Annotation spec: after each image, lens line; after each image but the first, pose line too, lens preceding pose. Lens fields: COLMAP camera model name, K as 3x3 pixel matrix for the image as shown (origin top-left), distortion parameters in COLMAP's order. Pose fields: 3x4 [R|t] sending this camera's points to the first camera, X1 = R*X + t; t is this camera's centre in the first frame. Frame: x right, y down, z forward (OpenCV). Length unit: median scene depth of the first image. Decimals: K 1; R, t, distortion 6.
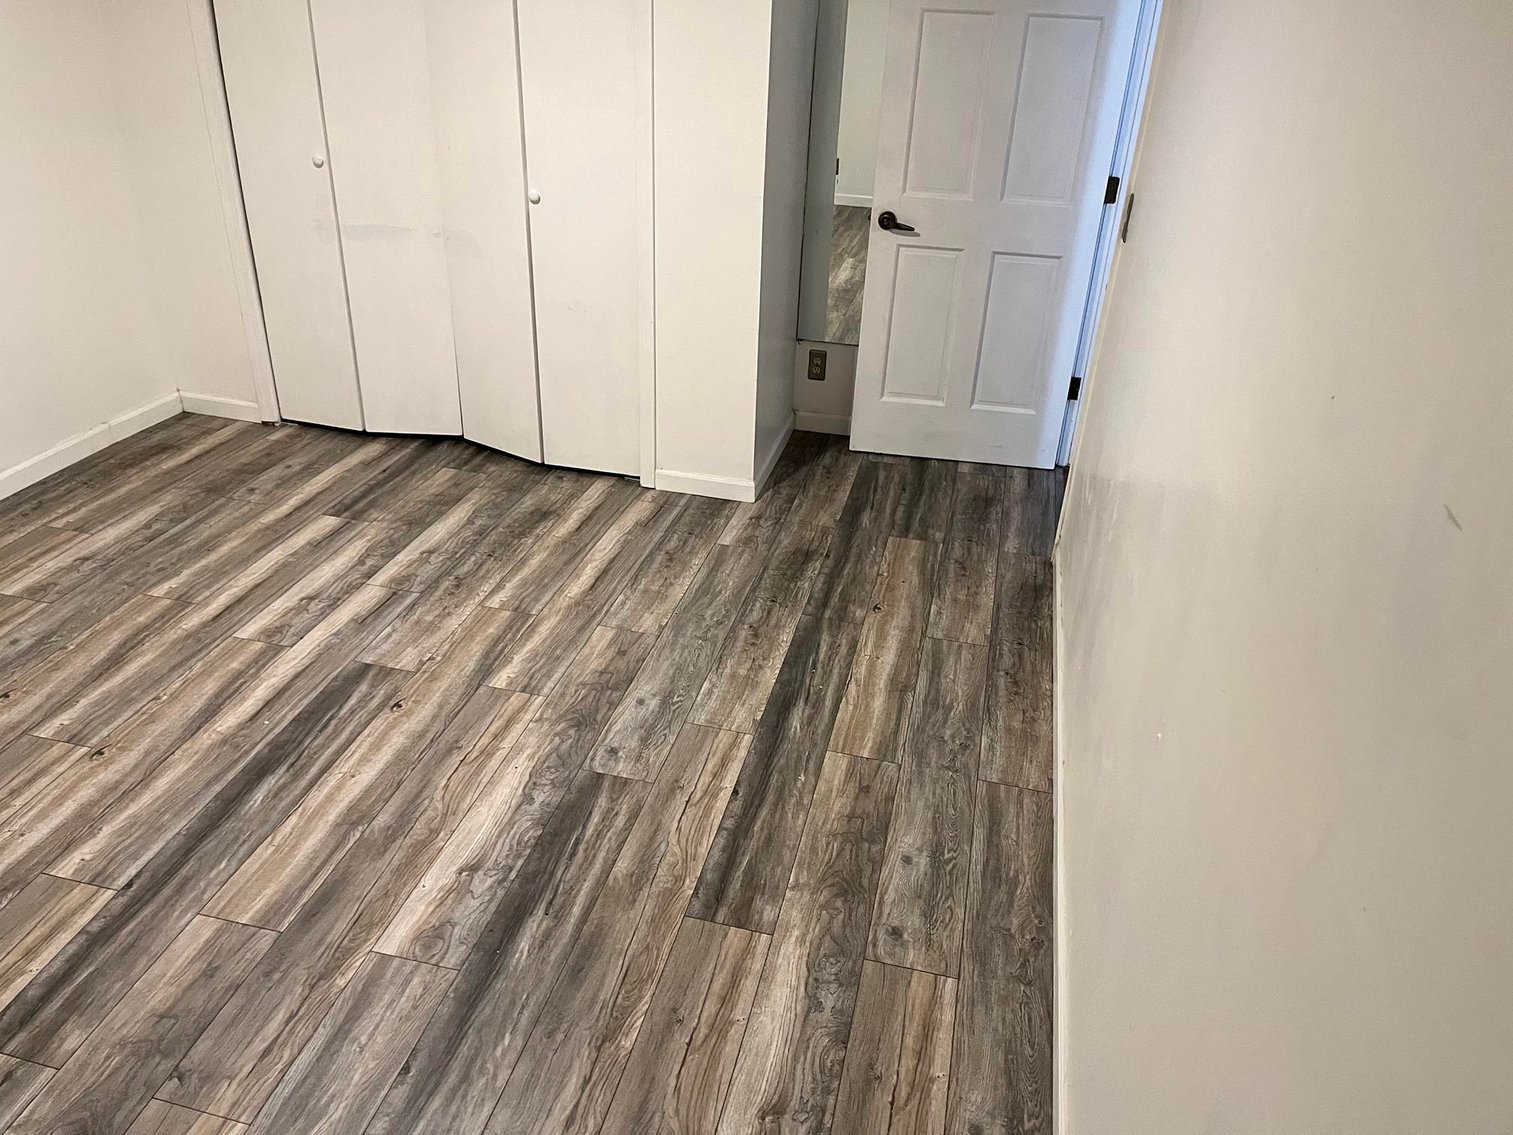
lens RADIAL K [[1137.6, 0, 752.5], [0, 1137.6, 569.1], [0, 0, 1]] dist [0.083634, -0.112597]
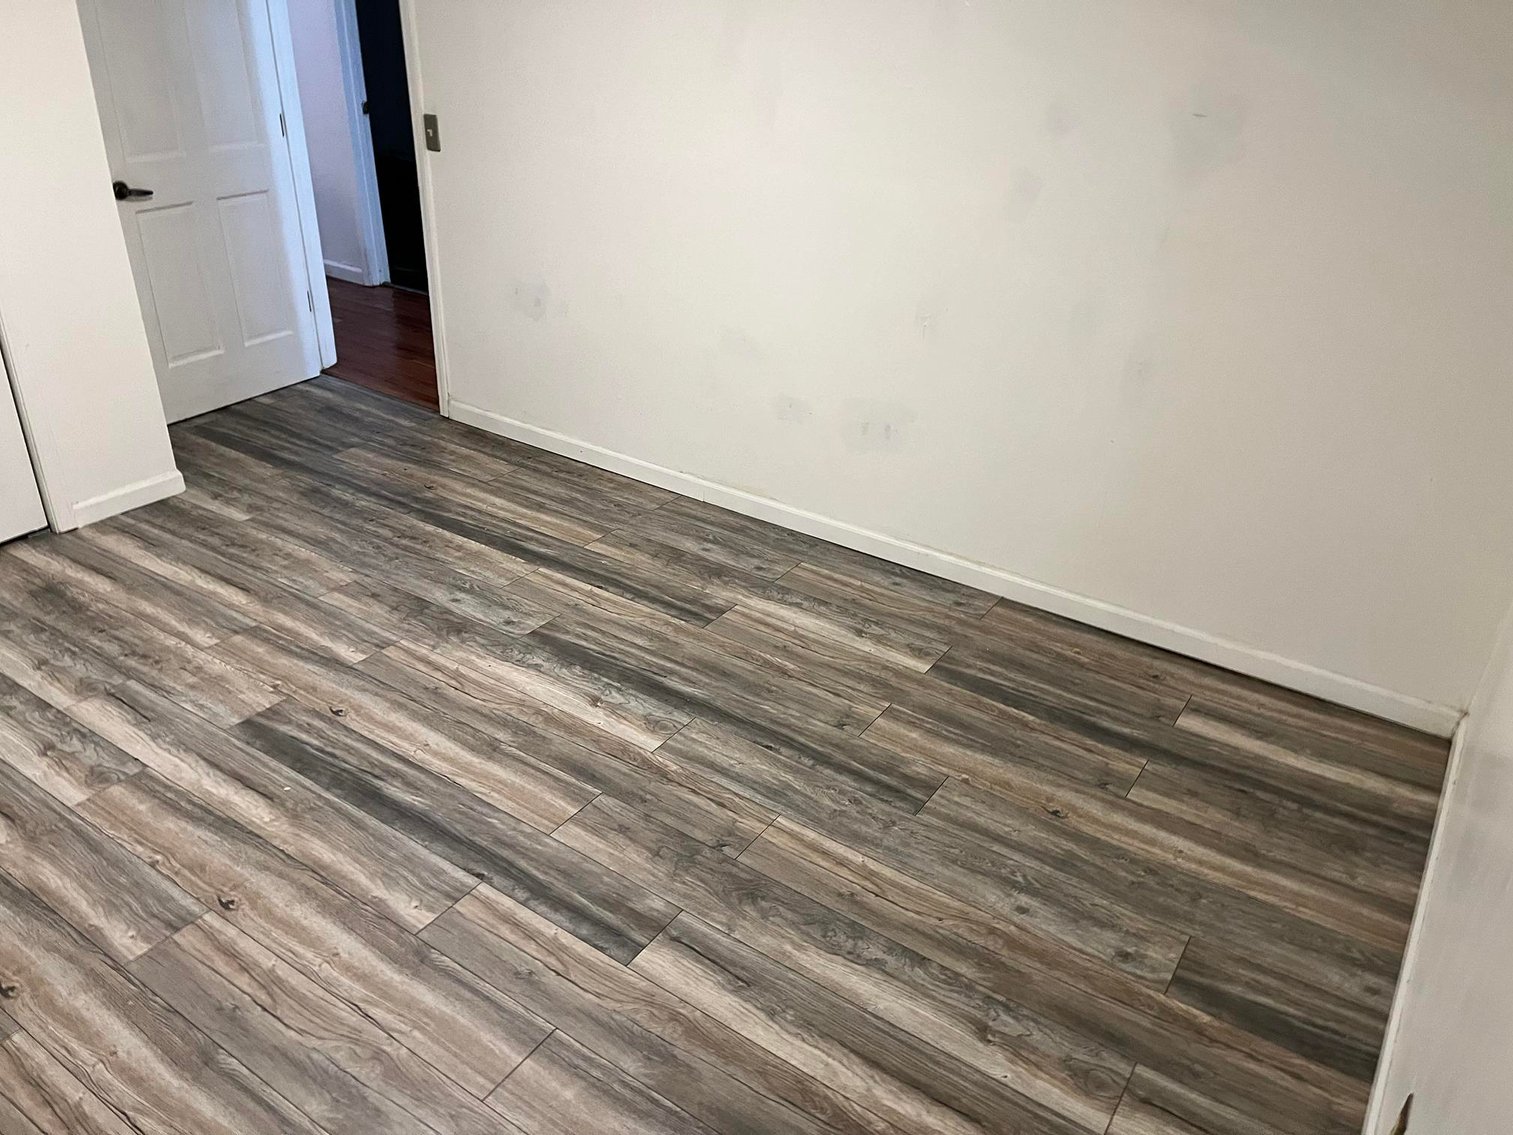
lens RADIAL K [[1137.6, 0, 752.5], [0, 1137.6, 569.1], [0, 0, 1]] dist [0.083634, -0.112597]
pose [[0.351672, -0.467921, 0.810788, -0.965480], [0.422170, 0.852310, 0.308771, -0.148345], [-0.835523, 0.233704, 0.497276, 0.175911]]
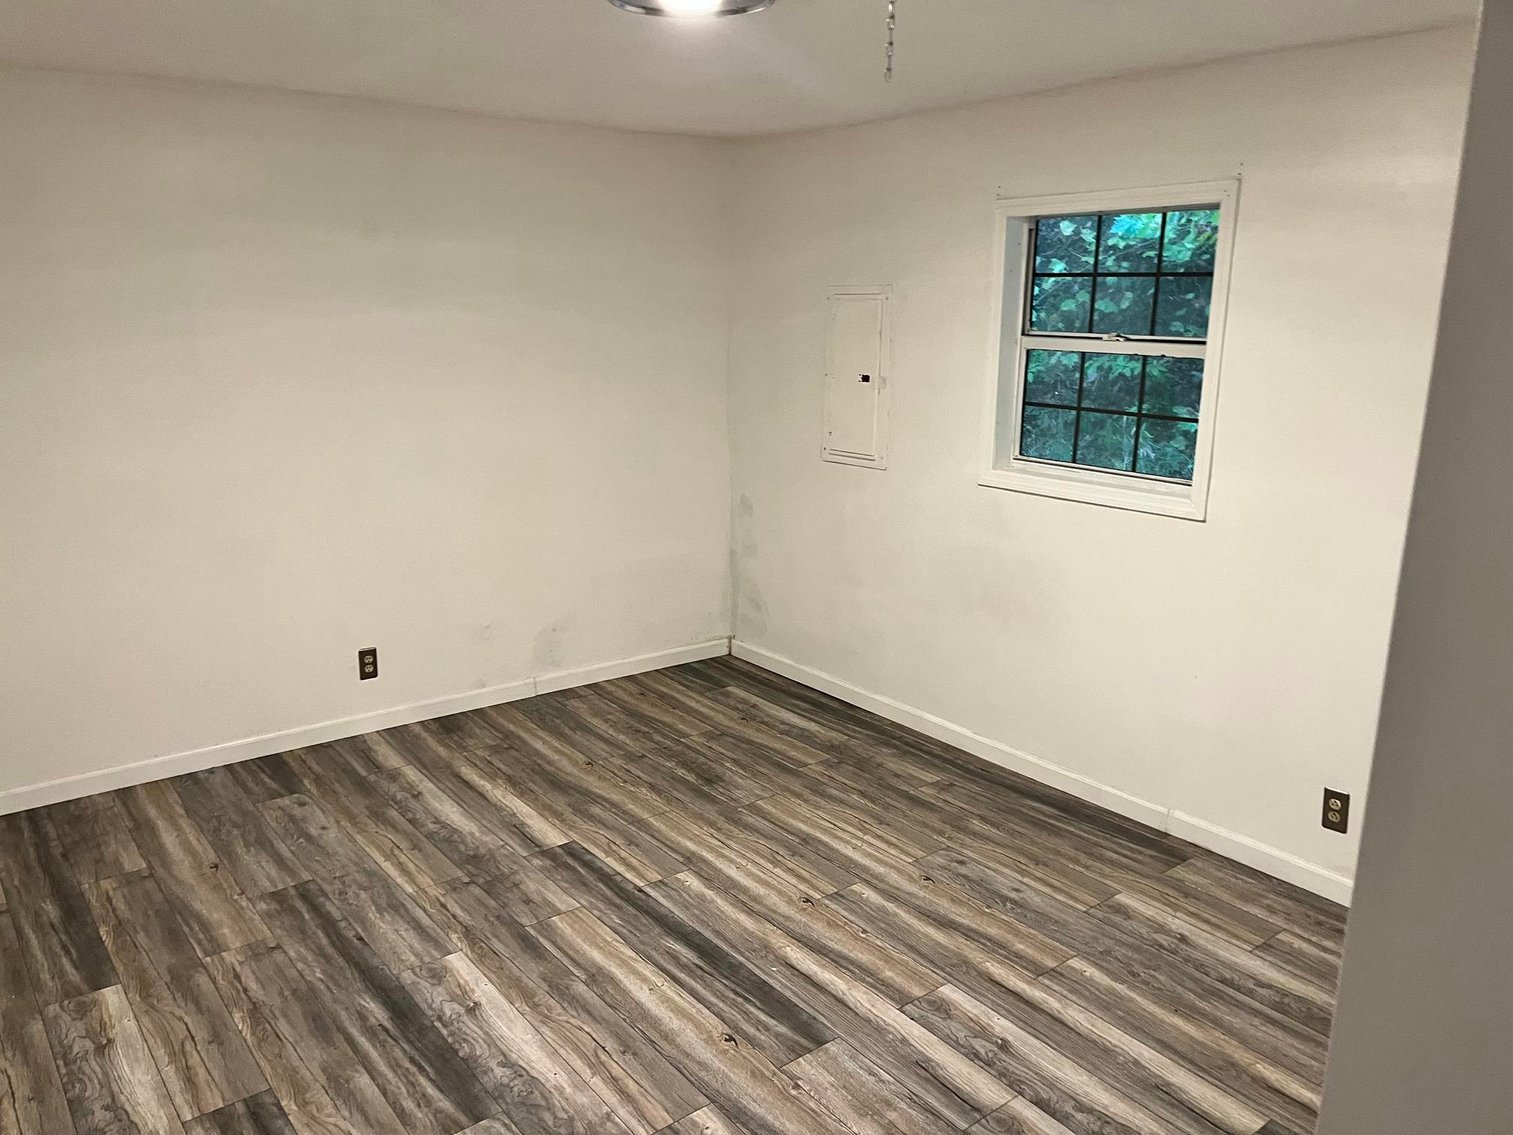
lens RADIAL K [[1137.6, 0, 752.5], [0, 1137.6, 569.1], [0, 0, 1]] dist [0.083634, -0.112597]
pose [[-0.623669, 0.132982, -0.770294, 0.358957], [-0.405817, 0.787140, 0.464460, -0.642920], [0.668094, 0.602268, -0.436948, 1.228069]]
